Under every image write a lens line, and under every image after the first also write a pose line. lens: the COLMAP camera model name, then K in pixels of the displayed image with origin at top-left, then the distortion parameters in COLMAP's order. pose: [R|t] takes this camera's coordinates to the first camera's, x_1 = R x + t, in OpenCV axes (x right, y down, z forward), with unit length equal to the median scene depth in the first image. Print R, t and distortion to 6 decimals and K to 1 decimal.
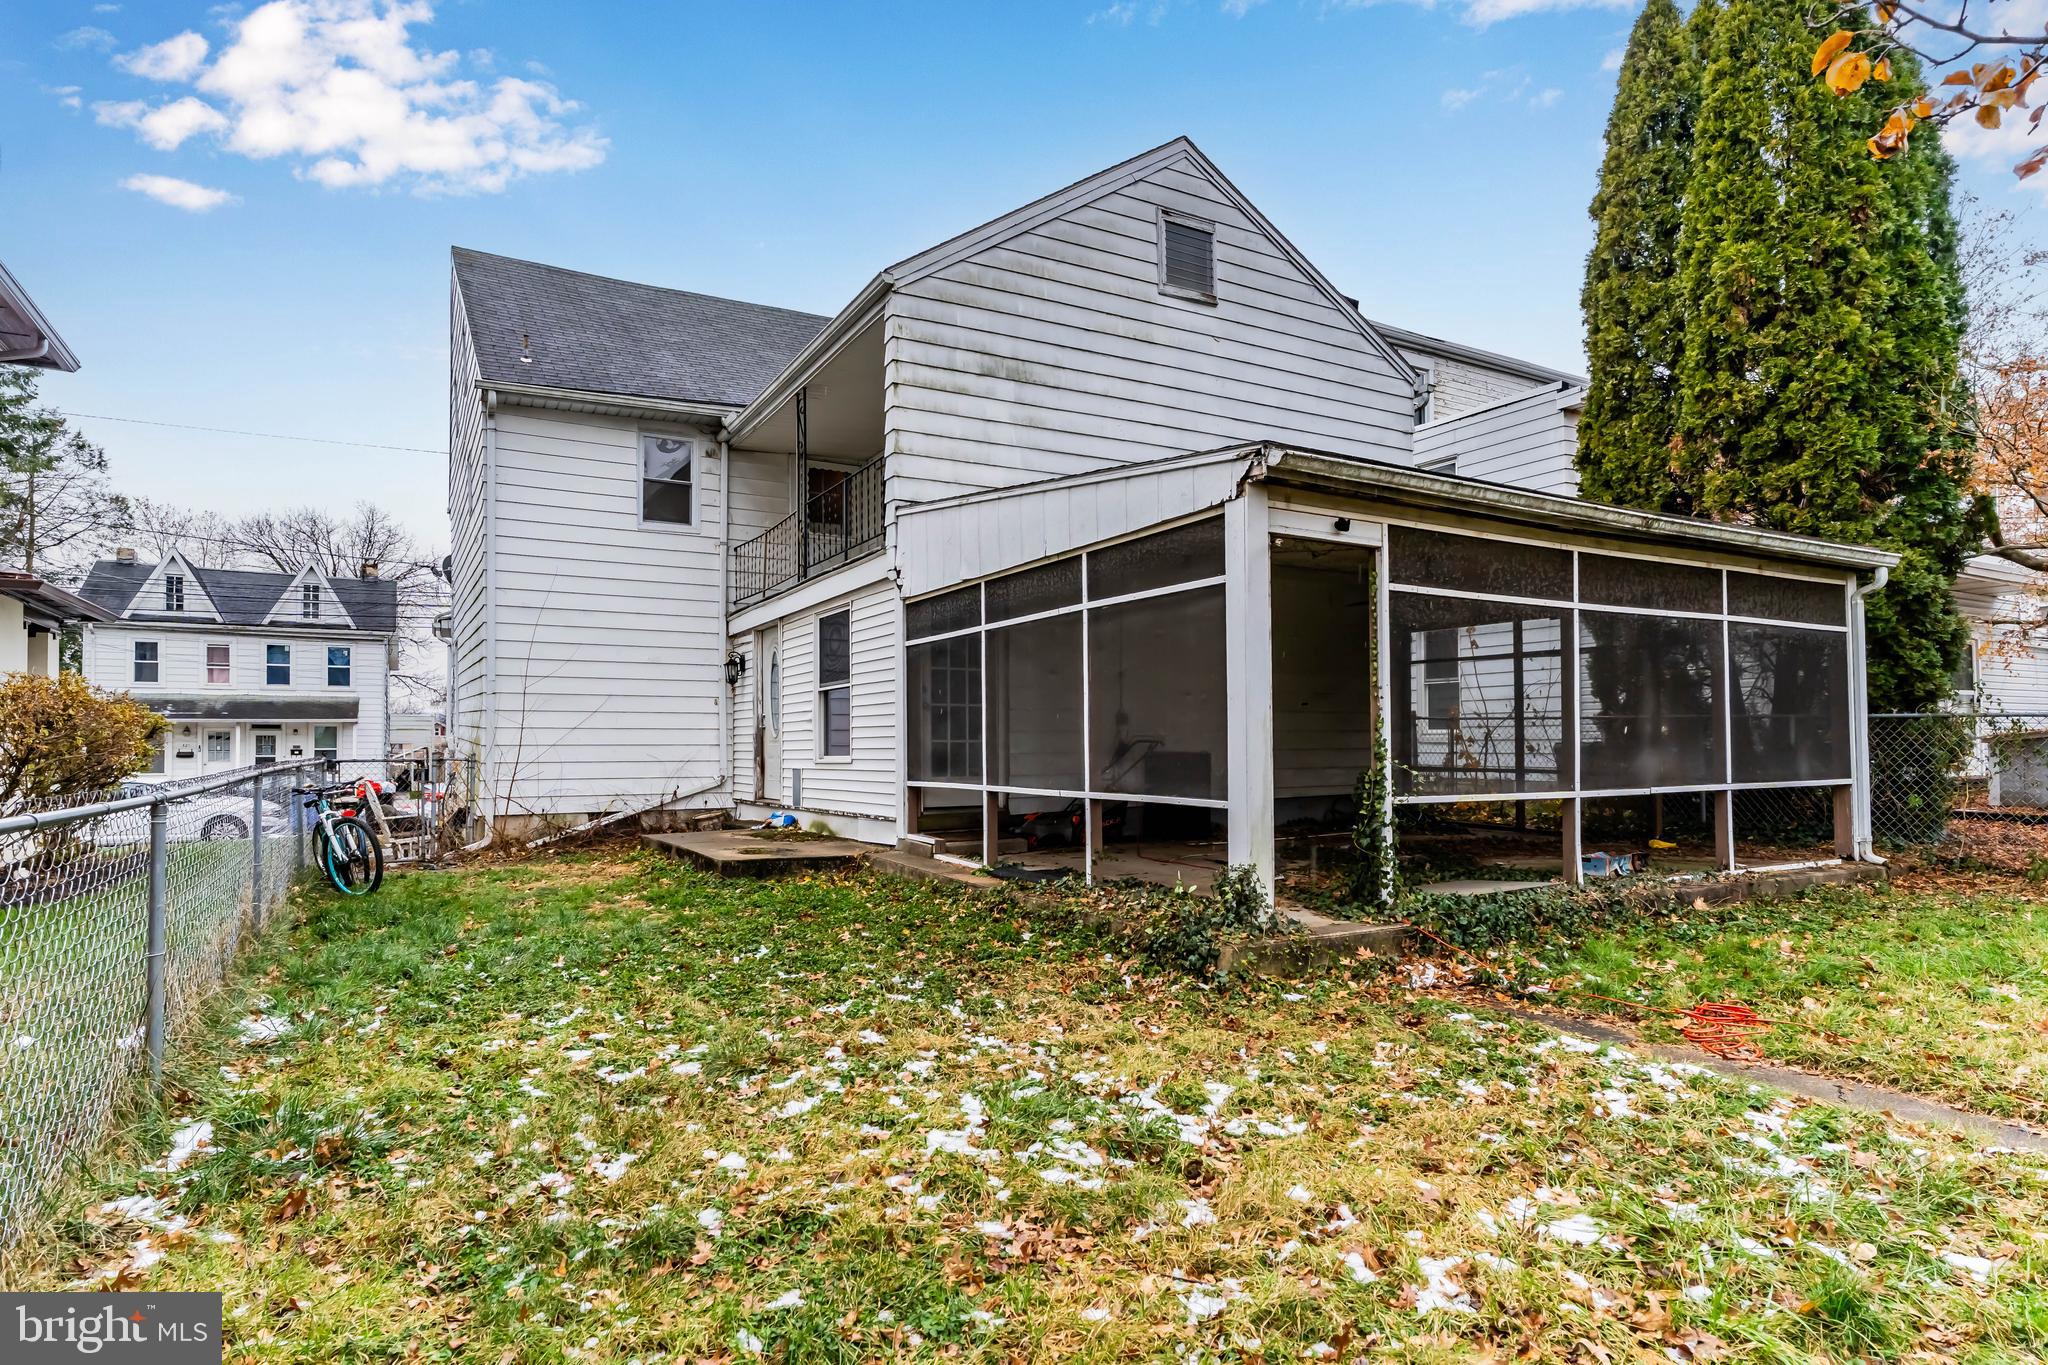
lens RADIAL K [[1050.2, 0, 1023.6], [0, 1050.2, 690.7], [0, 0, 1]] dist [-0.010657, 0.005575]
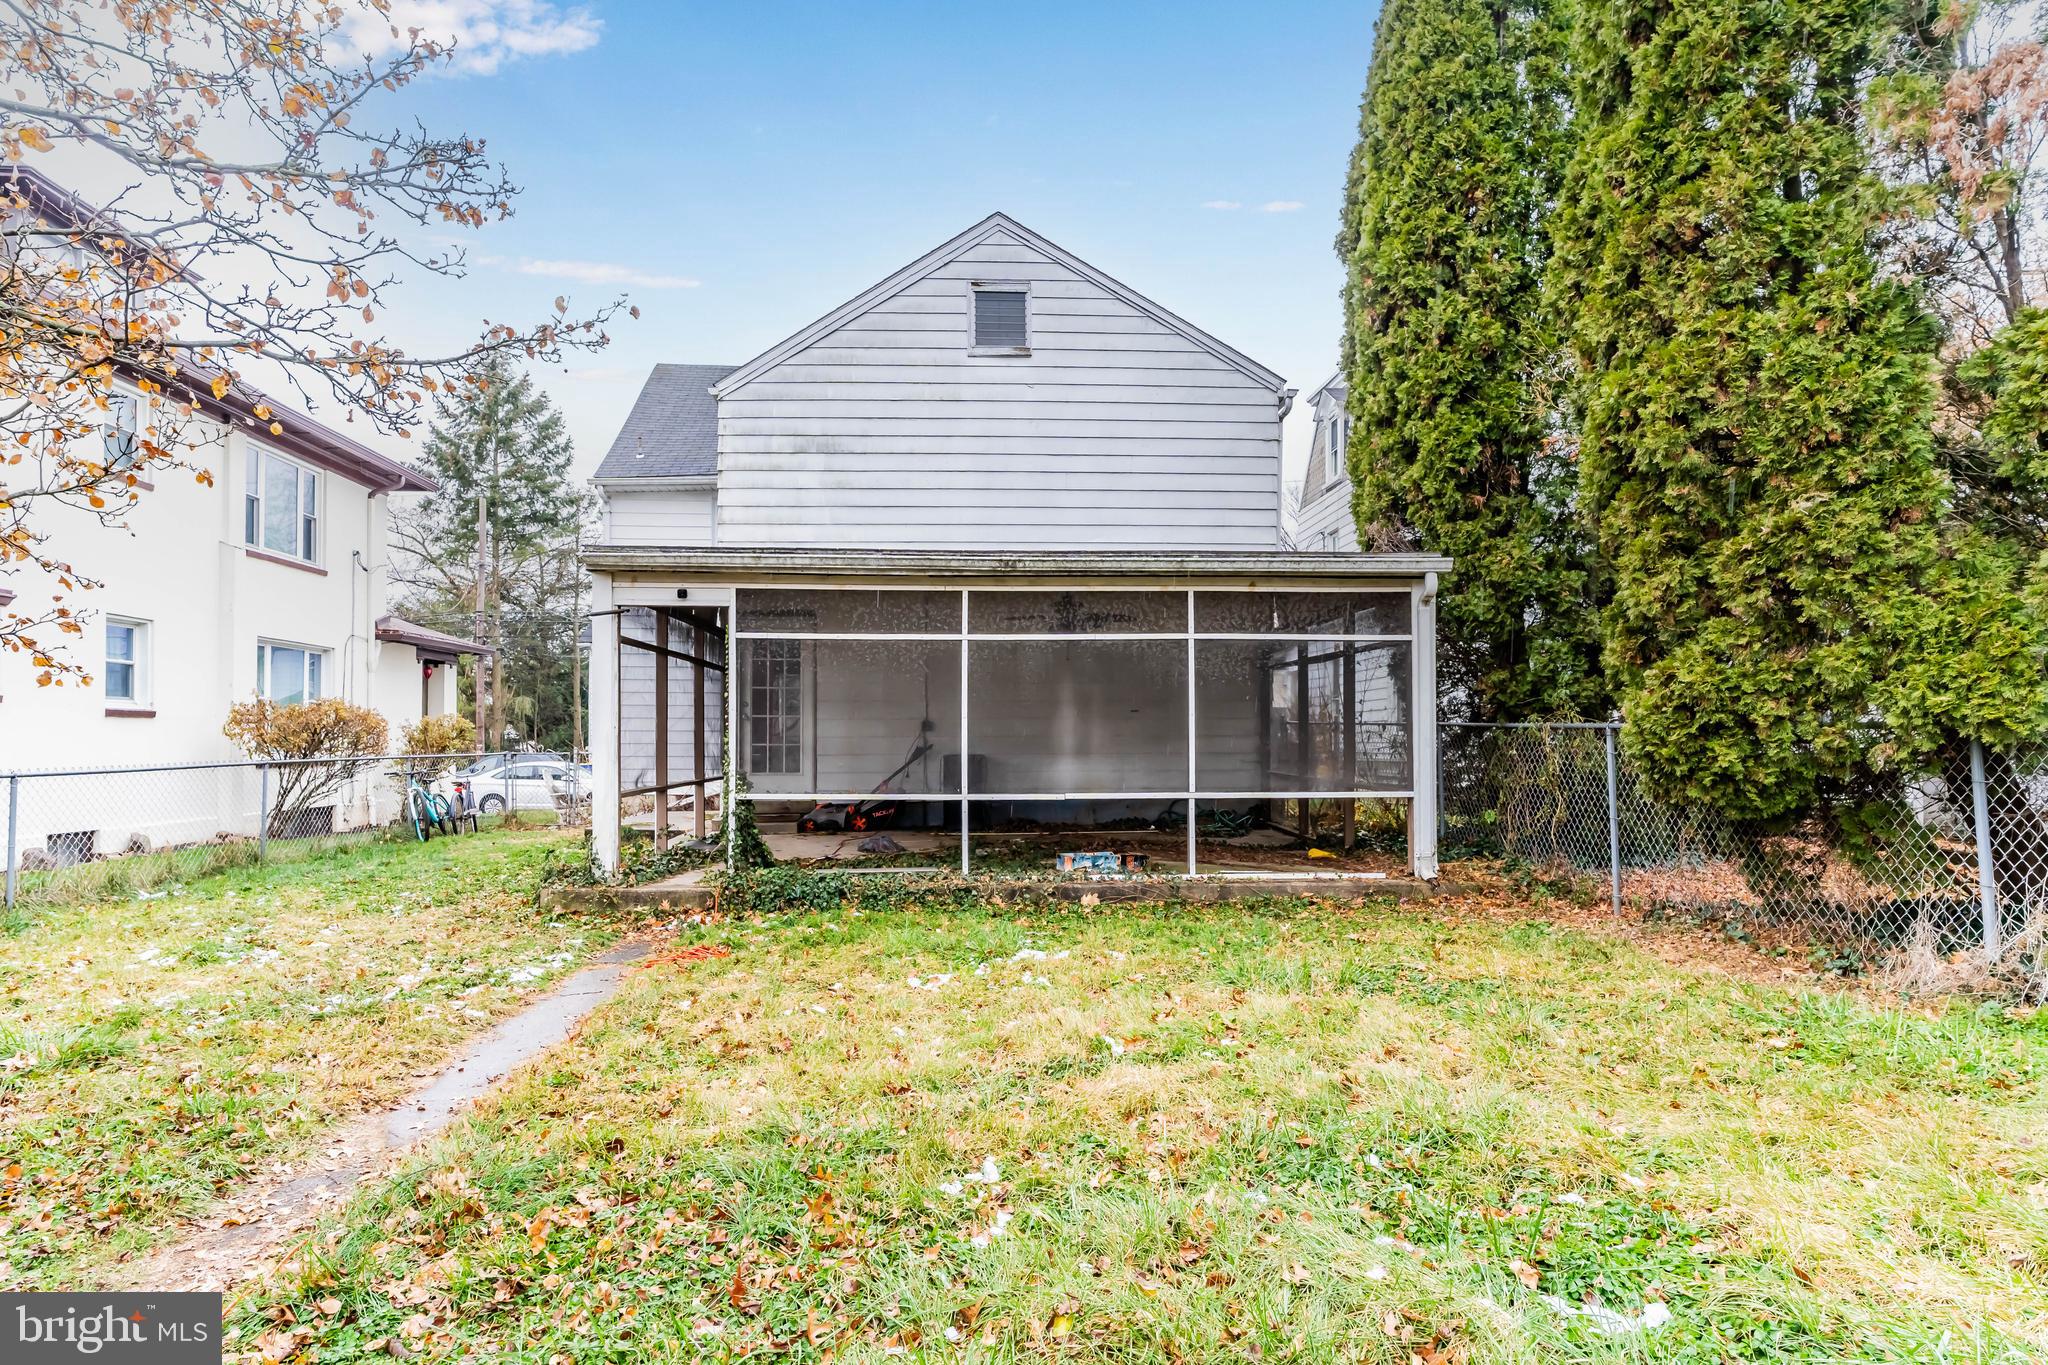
lens RADIAL K [[1050.2, 0, 1016.4], [0, 1050.2, 685.0], [0, 0, 1]] dist [-0.010657, 0.005575]
pose [[0.905478, -0.014823, -0.424133, 0.715016], [0.017196, 0.999851, 0.001768, -0.018996], [0.424044, -0.008894, 0.905598, -0.030559]]
